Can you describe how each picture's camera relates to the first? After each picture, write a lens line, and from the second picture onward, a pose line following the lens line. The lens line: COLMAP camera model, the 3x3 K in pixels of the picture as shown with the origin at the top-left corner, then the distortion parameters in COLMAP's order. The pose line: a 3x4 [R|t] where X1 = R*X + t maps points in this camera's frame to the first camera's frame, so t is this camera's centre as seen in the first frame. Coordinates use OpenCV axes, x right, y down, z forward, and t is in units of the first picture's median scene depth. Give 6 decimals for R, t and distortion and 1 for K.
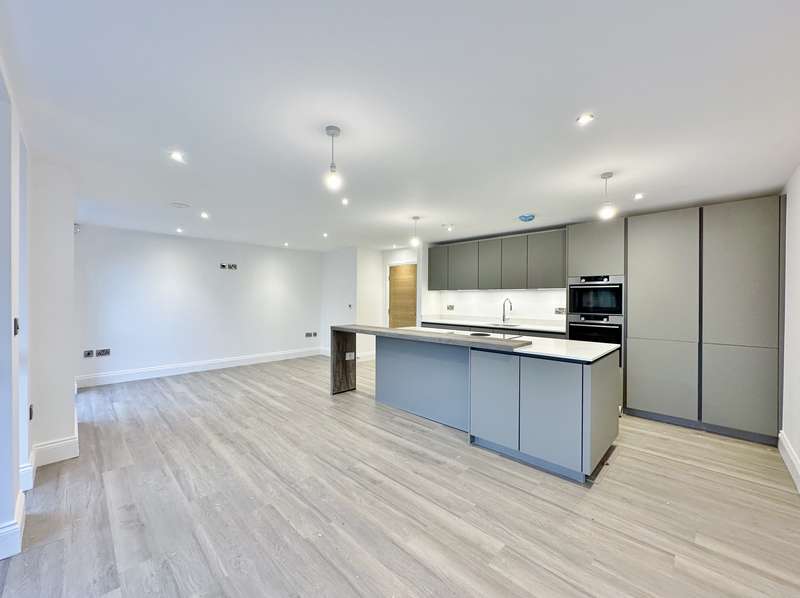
lens RADIAL K [[320.0, 0, 400.0], [0, 320.0, 299.0], [0, 0, 1]] dist [-0.001032, 0.000324]
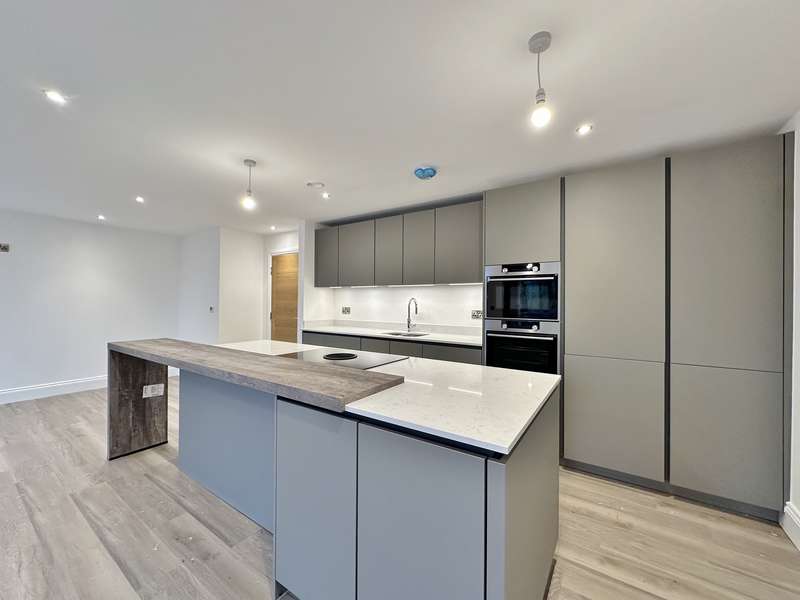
lens RADIAL K [[320.0, 0, 400.0], [0, 320.0, 300.0], [0, 0, 1]] dist [-0.001032, 0.000324]
pose [[0.984318, 0.002672, 0.176385, 0.224357], [-0.001517, 0.999977, -0.006682, 0.010491], [-0.176398, 0.006309, 0.984299, 0.356807]]
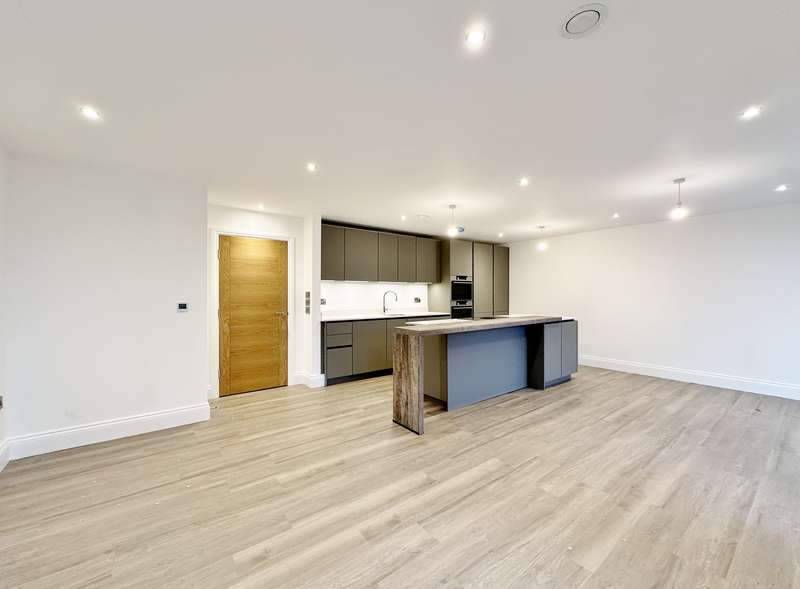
lens RADIAL K [[324.8, 0, 400.0], [0, 324.8, 294.5], [0, 0, 1]] dist [-0.000355, 0.000002]
pose [[0.144953, -0.009549, 0.989392, -0.957638], [0.005218, 0.999947, 0.008887, 0.002939], [-0.989425, 0.003875, 0.144995, 1.024987]]
